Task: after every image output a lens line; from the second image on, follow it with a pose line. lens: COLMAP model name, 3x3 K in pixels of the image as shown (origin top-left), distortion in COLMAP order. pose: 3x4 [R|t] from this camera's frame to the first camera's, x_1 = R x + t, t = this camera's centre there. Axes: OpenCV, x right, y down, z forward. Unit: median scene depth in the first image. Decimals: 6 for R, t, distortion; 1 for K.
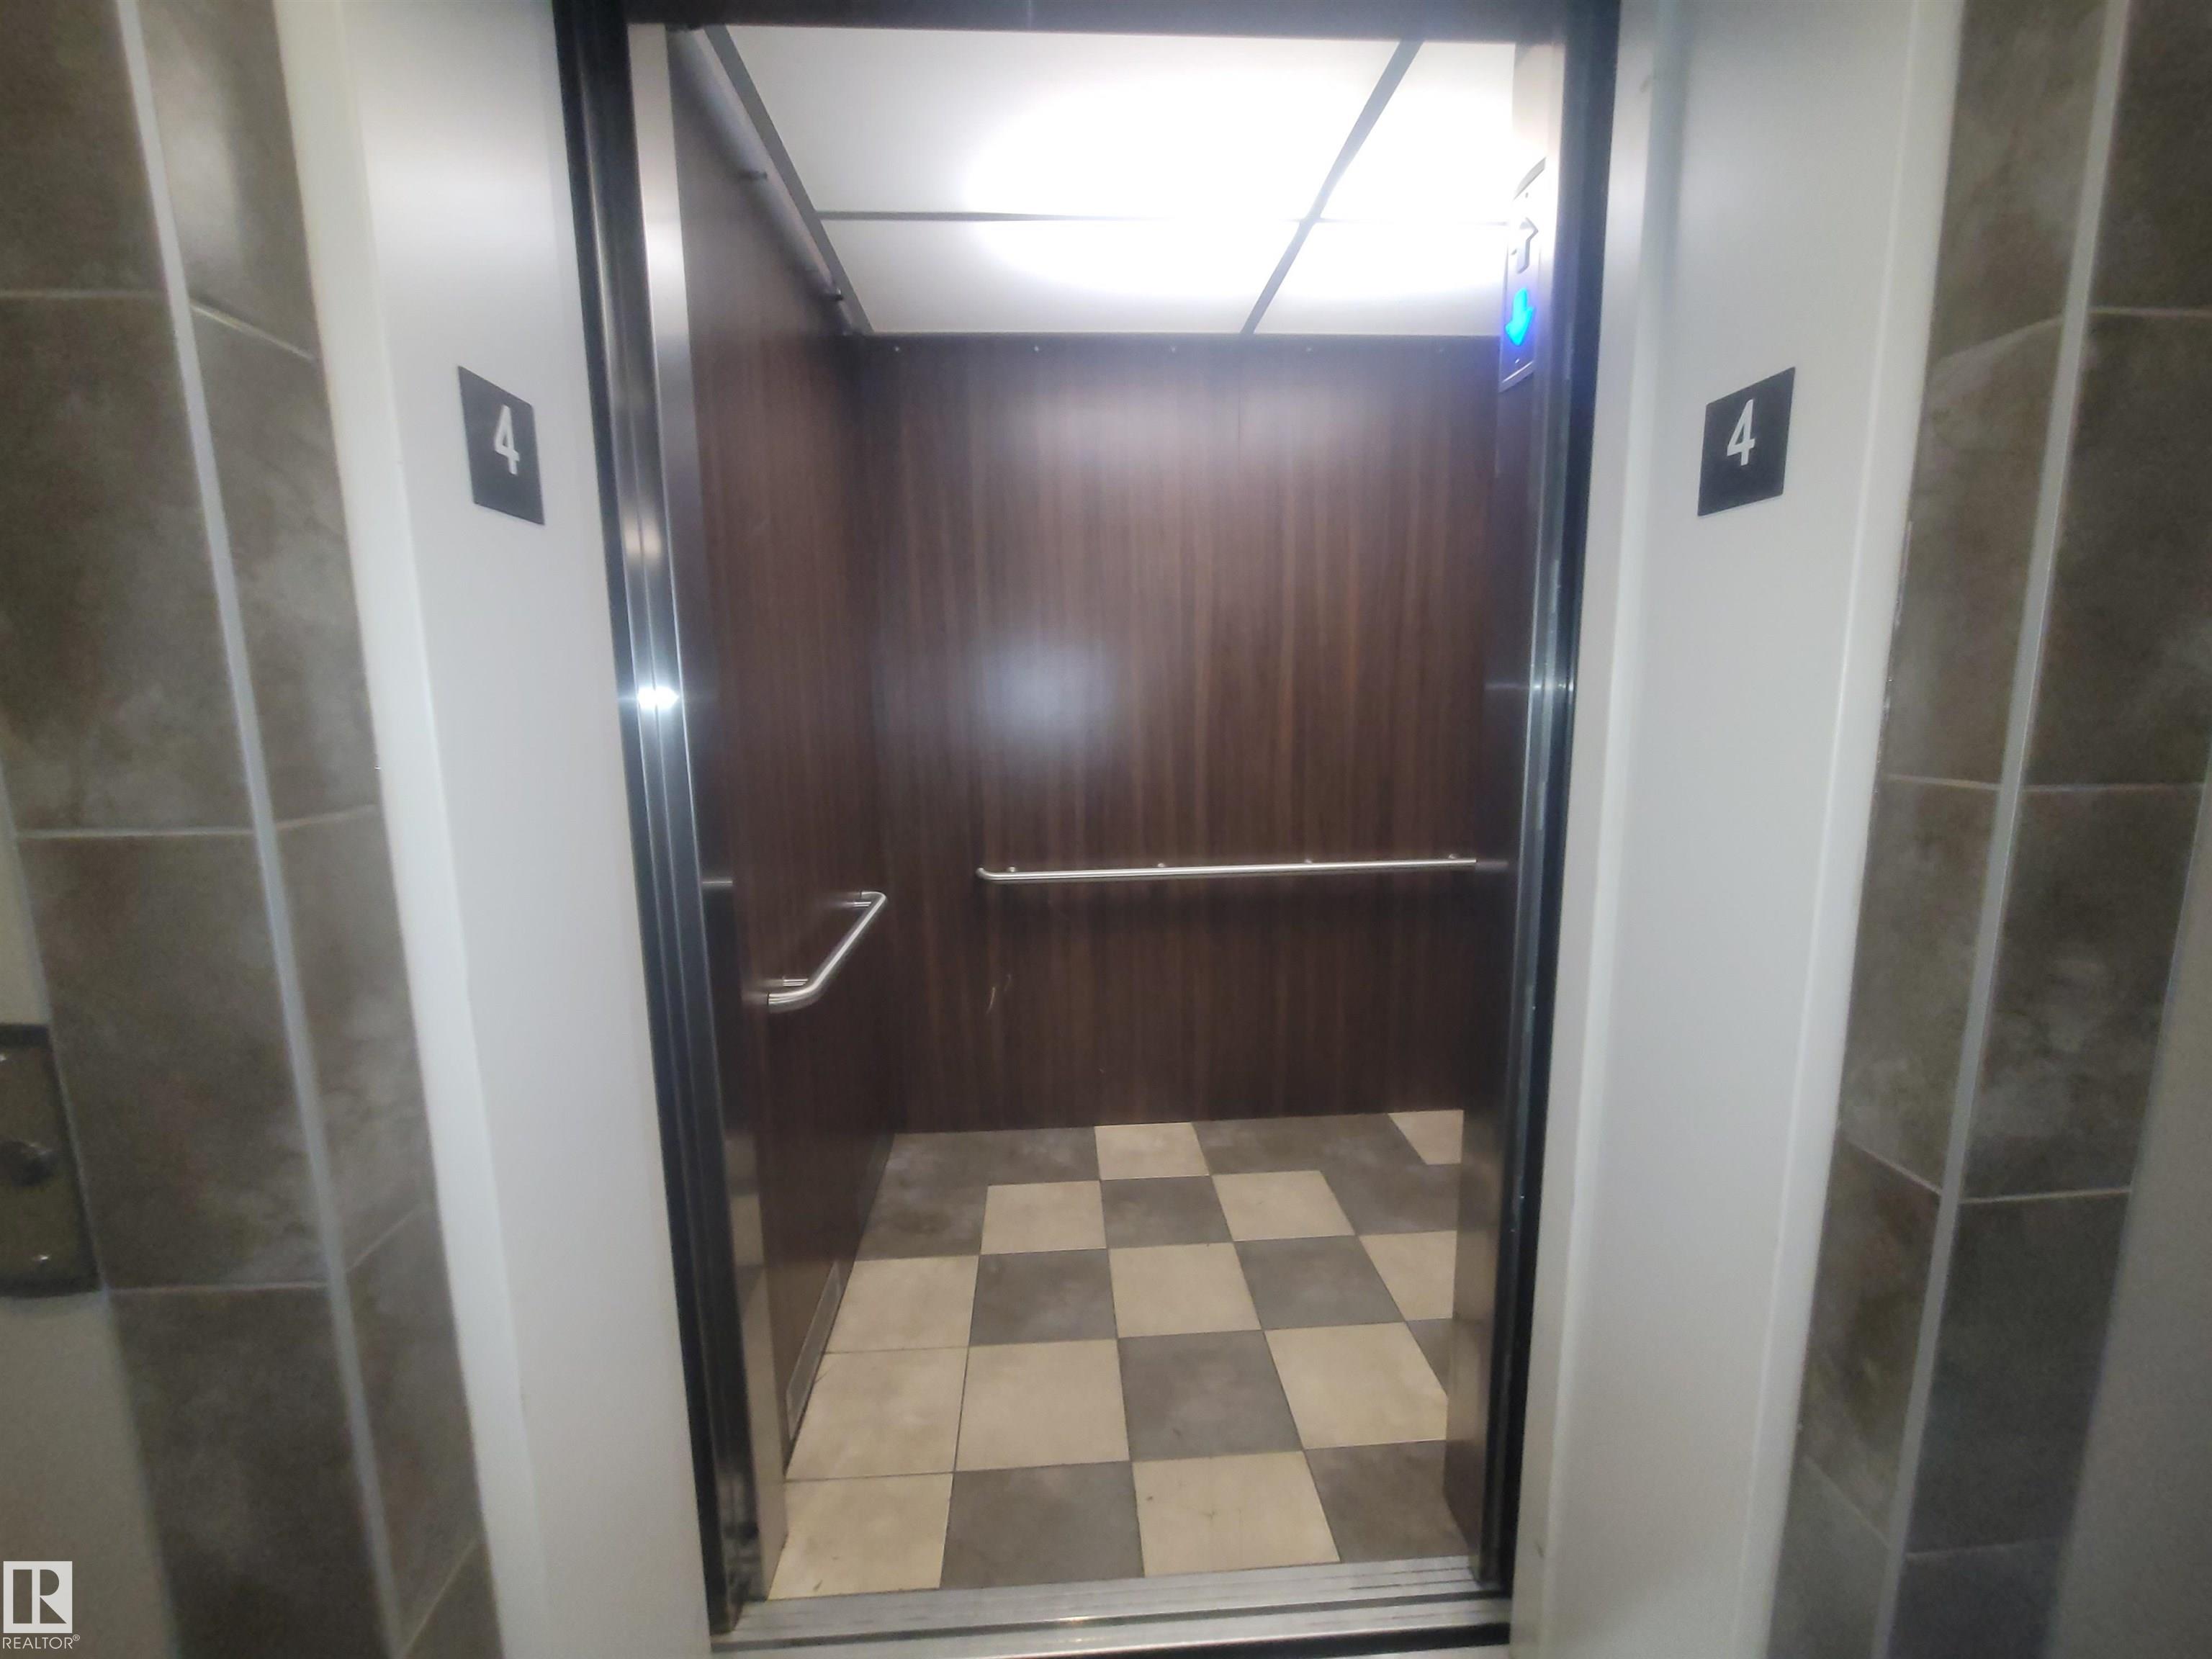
lens RADIAL K [[906.7, 0, 1102.0], [0, 906.7, 831.7], [0, 0, 1]] dist [-0.008493, -0.000137]
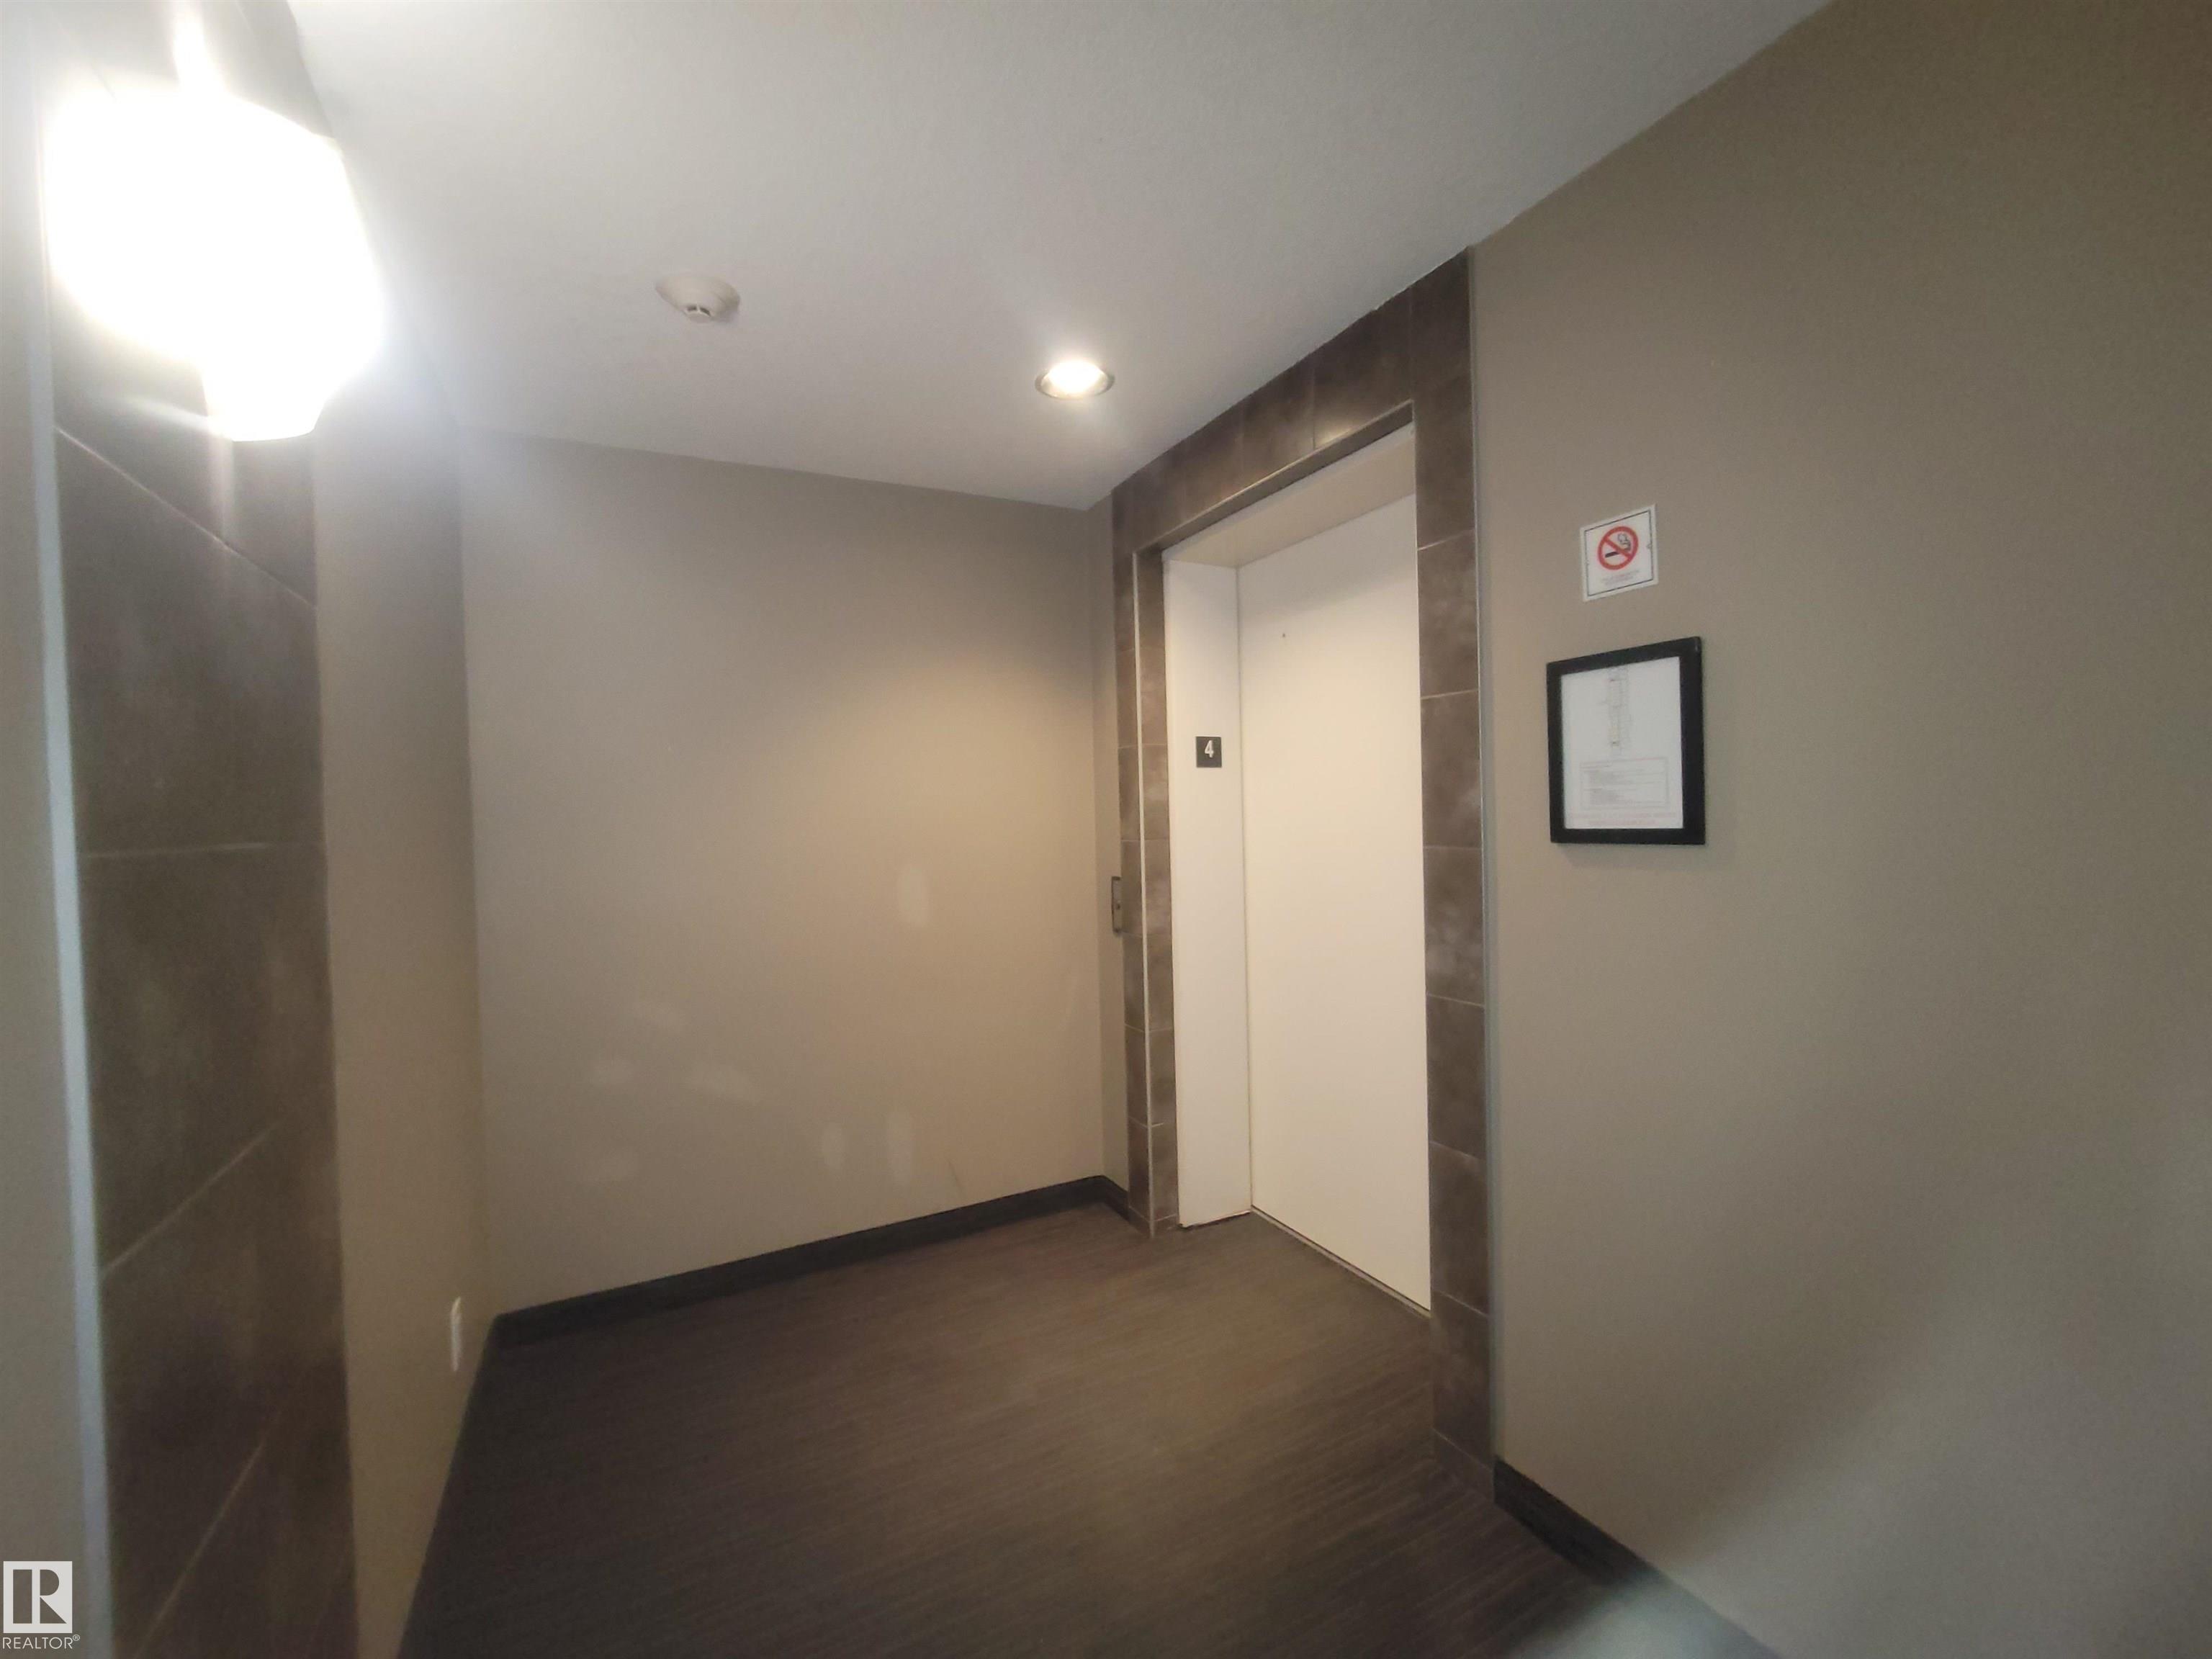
lens RADIAL K [[906.7, 0, 1102.0], [0, 906.7, 831.7], [0, 0, 1]] dist [-0.008493, -0.000137]
pose [[0.410640, 0.016412, -0.911650, 3.221450], [-0.089527, 0.995732, -0.022401, 0.063220], [0.907392, 0.090816, 0.410357, -1.176289]]
